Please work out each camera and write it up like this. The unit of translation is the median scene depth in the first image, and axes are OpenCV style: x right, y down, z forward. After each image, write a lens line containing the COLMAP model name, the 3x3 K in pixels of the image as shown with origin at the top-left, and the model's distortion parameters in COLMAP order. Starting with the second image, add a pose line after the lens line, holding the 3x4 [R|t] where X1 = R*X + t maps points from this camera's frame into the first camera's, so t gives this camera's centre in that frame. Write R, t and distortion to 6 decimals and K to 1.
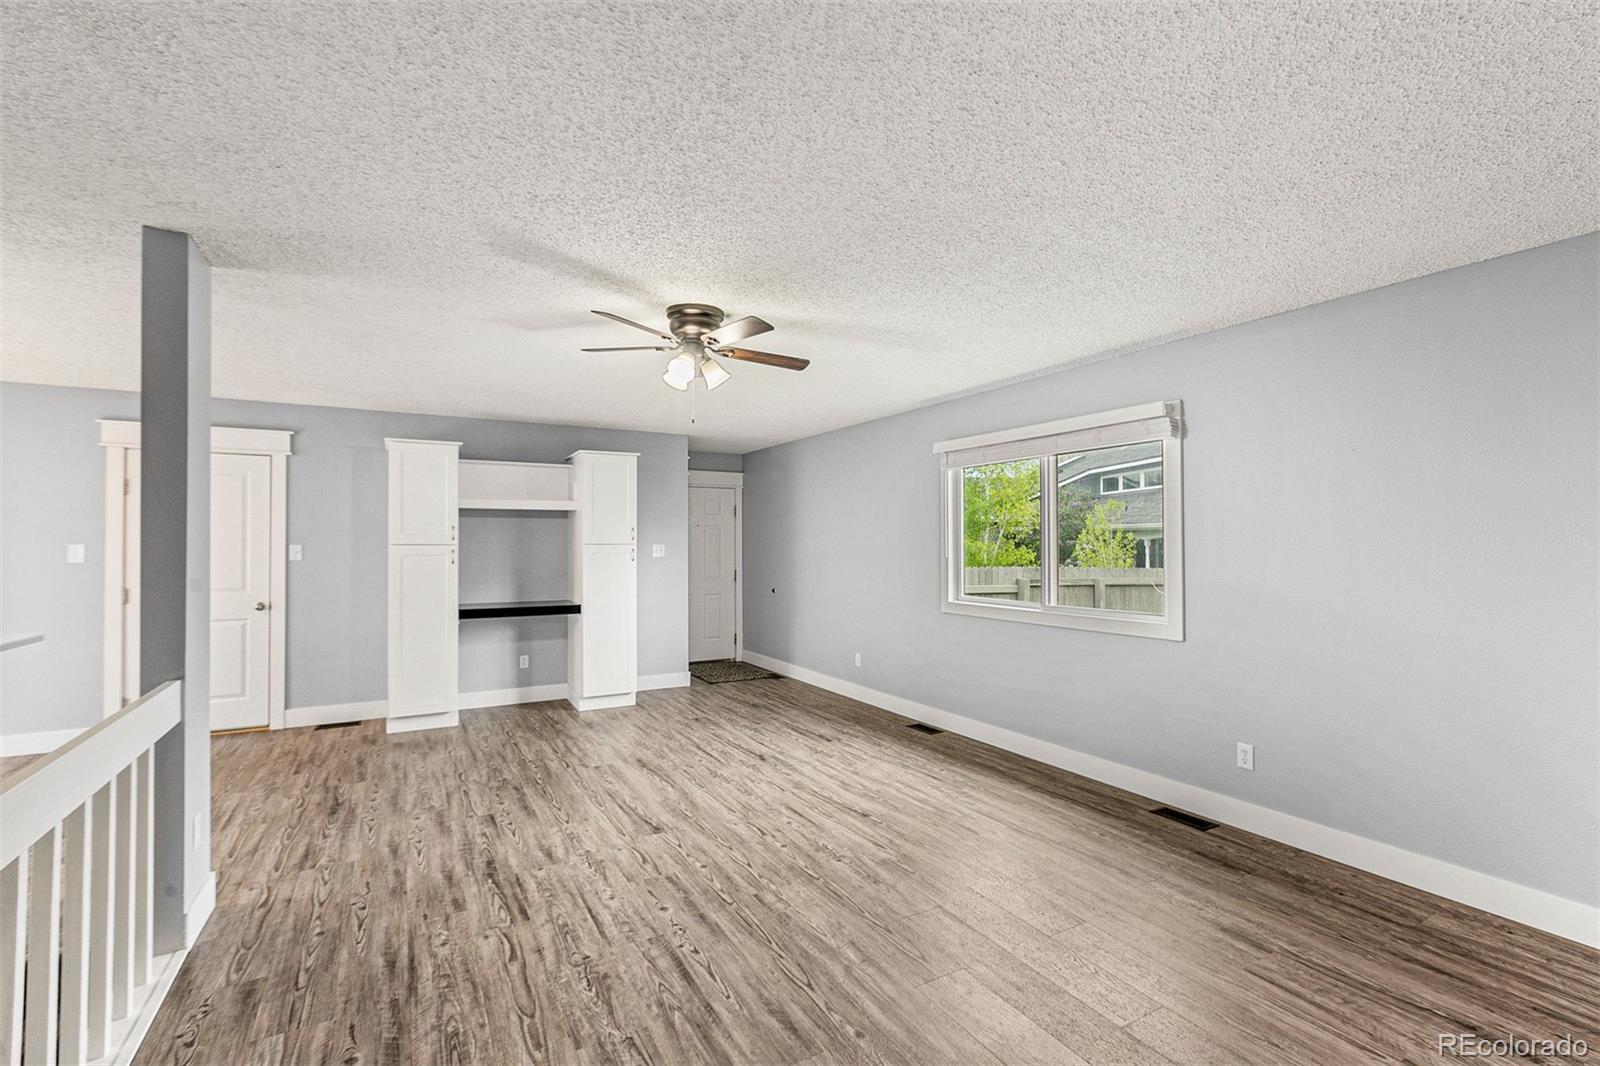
lens RADIAL K [[721.5, 0, 814.5], [0, 721.5, 531.3], [0, 0, 1]] dist [-0.003558, -0.000646]
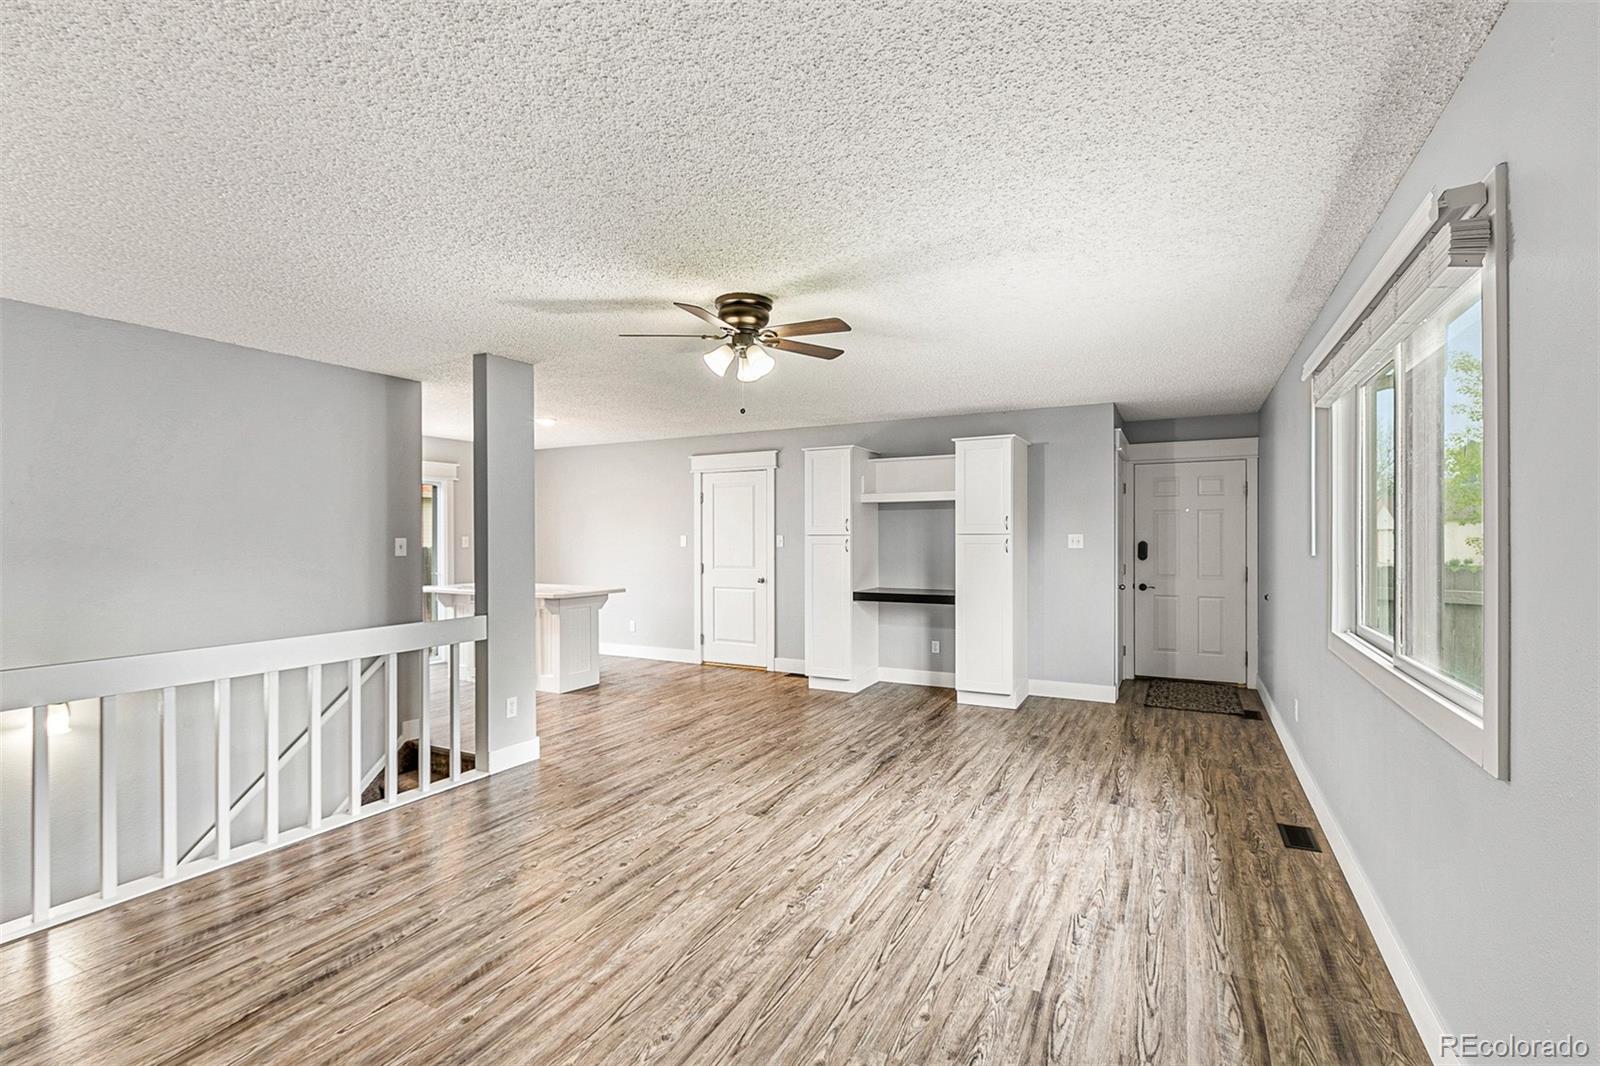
lens RADIAL K [[721.5, 0, 806.5], [0, 721.5, 542.9], [0, 0, 1]] dist [-0.003558, -0.000646]
pose [[0.536456, 0.008972, -0.843881, 0.650422], [0.018936, 0.999564, 0.022665, 0.004425], [0.843716, -0.028139, 0.536052, 0.484023]]
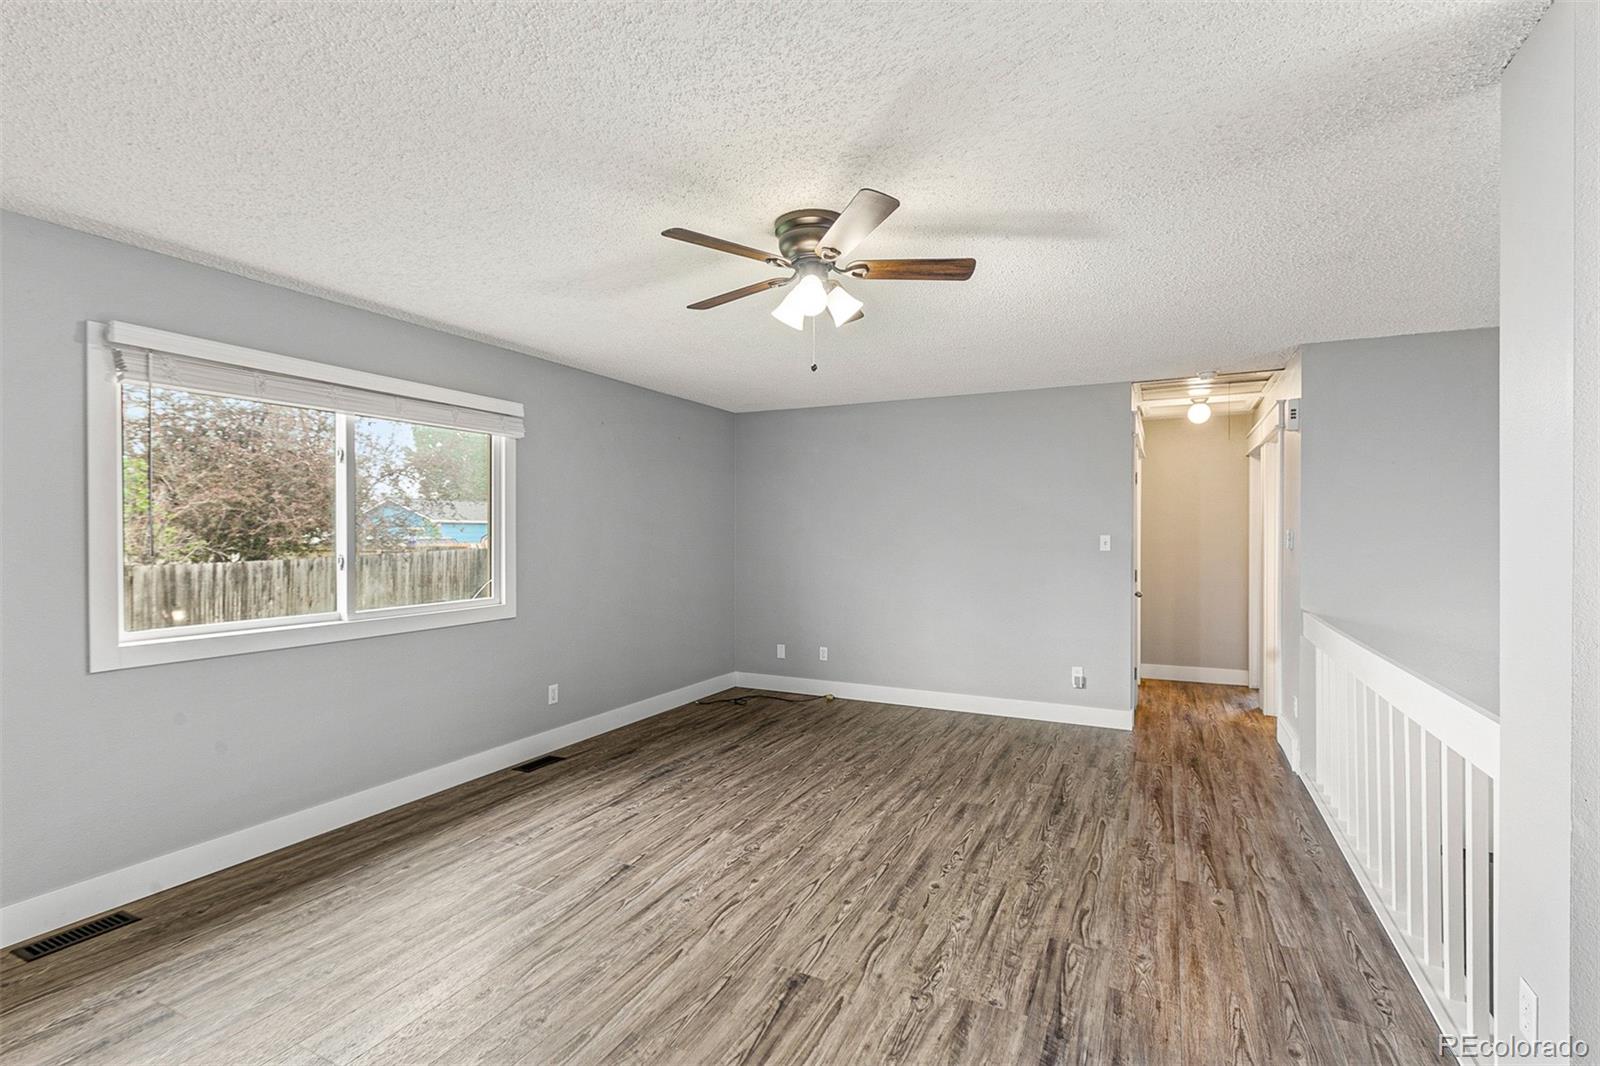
lens RADIAL K [[721.5, 0, 802.4], [0, 721.5, 537.4], [0, 0, 1]] dist [-0.003558, -0.000646]
pose [[-0.553099, -0.003638, 0.833108, -0.711514], [-0.015325, 0.999866, -0.005809, 0.023760], [-0.832975, -0.015981, -0.553080, 1.285092]]
